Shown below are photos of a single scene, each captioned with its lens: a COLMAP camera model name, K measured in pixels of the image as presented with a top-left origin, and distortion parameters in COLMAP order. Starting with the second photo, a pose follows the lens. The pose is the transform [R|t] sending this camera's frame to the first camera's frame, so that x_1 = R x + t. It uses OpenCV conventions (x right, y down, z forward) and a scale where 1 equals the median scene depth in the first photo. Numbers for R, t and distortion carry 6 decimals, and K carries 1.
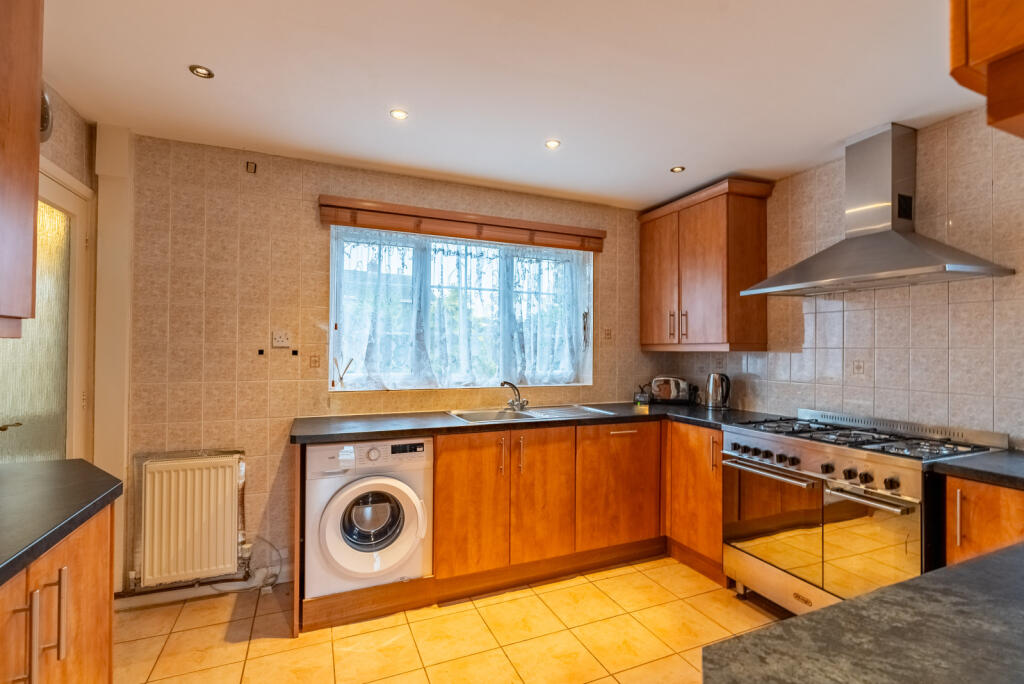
lens RADIAL K [[484.0, 0, 515.3], [0, 484.0, 342.4], [0, 0, 1]] dist [-0.067819, 0.027587]
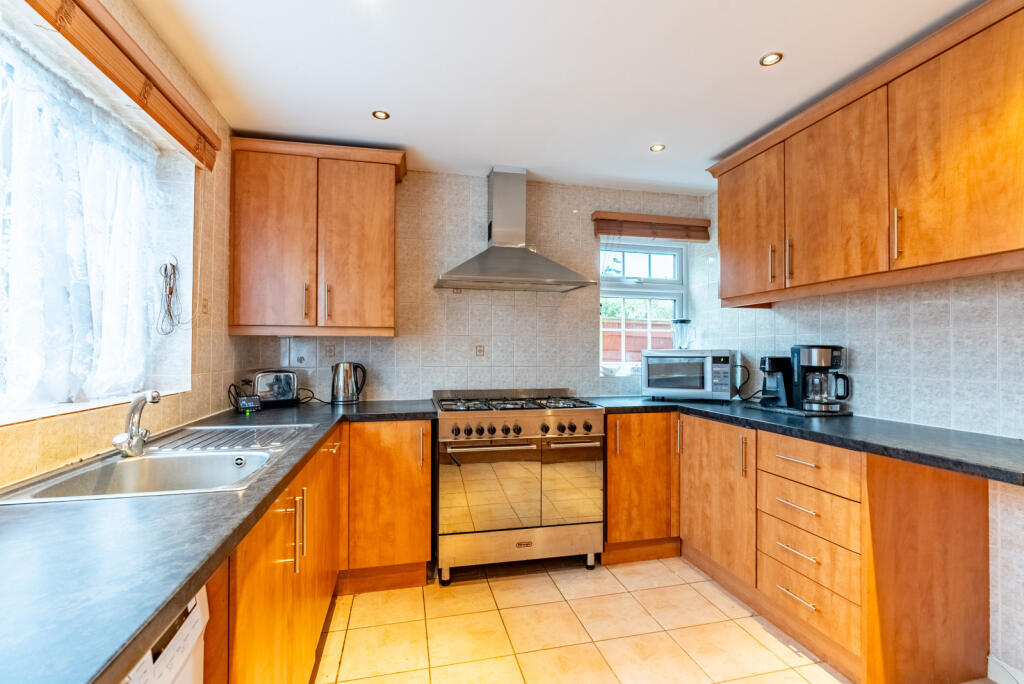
lens RADIAL K [[470.0, 0, 521.1], [0, 470.0, 345.6], [0, 0, 1]] dist [-0.023137, 0.024408]
pose [[0.141160, 0.000655, 0.989987, -0.421076], [-0.016745, 0.999858, 0.001726, 0.030402], [-0.989845, -0.016821, 0.141151, 0.627622]]
